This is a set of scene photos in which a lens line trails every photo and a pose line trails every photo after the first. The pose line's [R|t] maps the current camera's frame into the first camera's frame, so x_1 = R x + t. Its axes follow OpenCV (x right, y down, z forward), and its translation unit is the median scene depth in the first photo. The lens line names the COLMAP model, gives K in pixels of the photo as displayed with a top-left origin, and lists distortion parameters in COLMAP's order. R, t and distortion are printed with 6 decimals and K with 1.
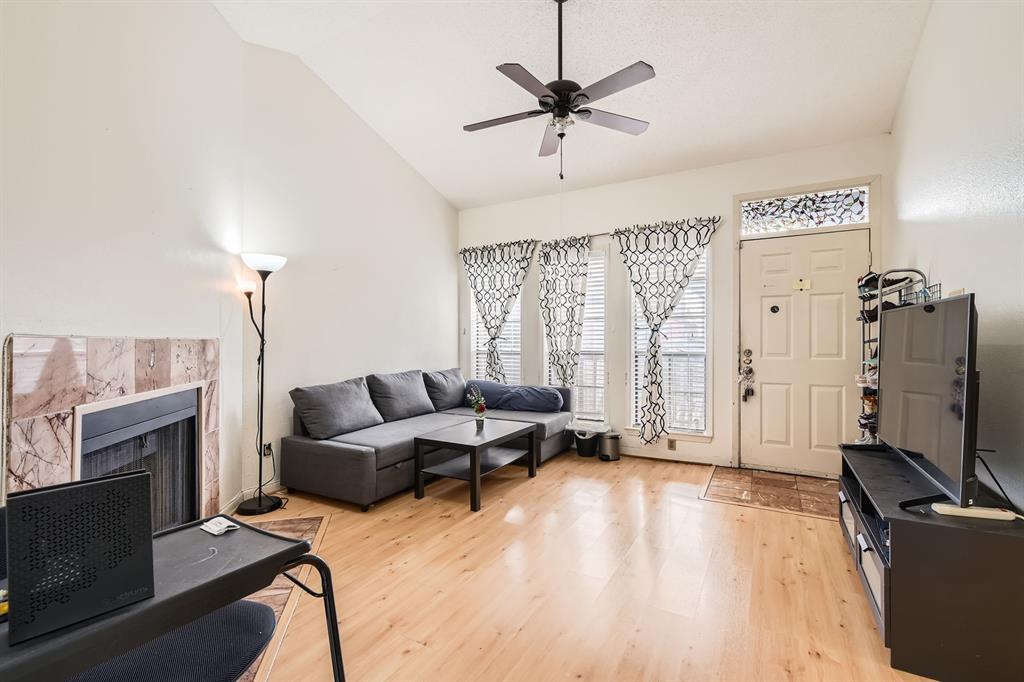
lens RADIAL K [[451.7, 0, 515.0], [0, 451.7, 339.5], [0, 0, 1]] dist [0.000982, 0.000466]
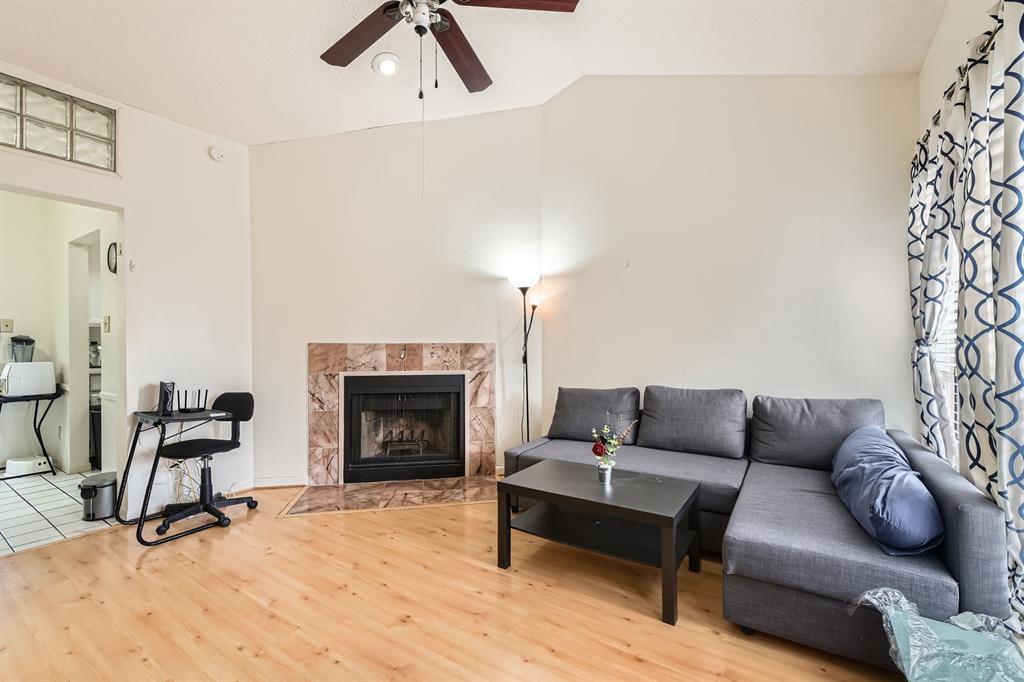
lens RADIAL K [[451.7, 0, 515.0], [0, 451.7, 339.5], [0, 0, 1]] dist [0.000982, 0.000466]
pose [[-0.062769, -0.001957, -0.998026, 0.530545], [-0.003468, 0.999992, -0.001743, -0.008162], [0.998022, 0.003352, -0.062775, 0.824005]]
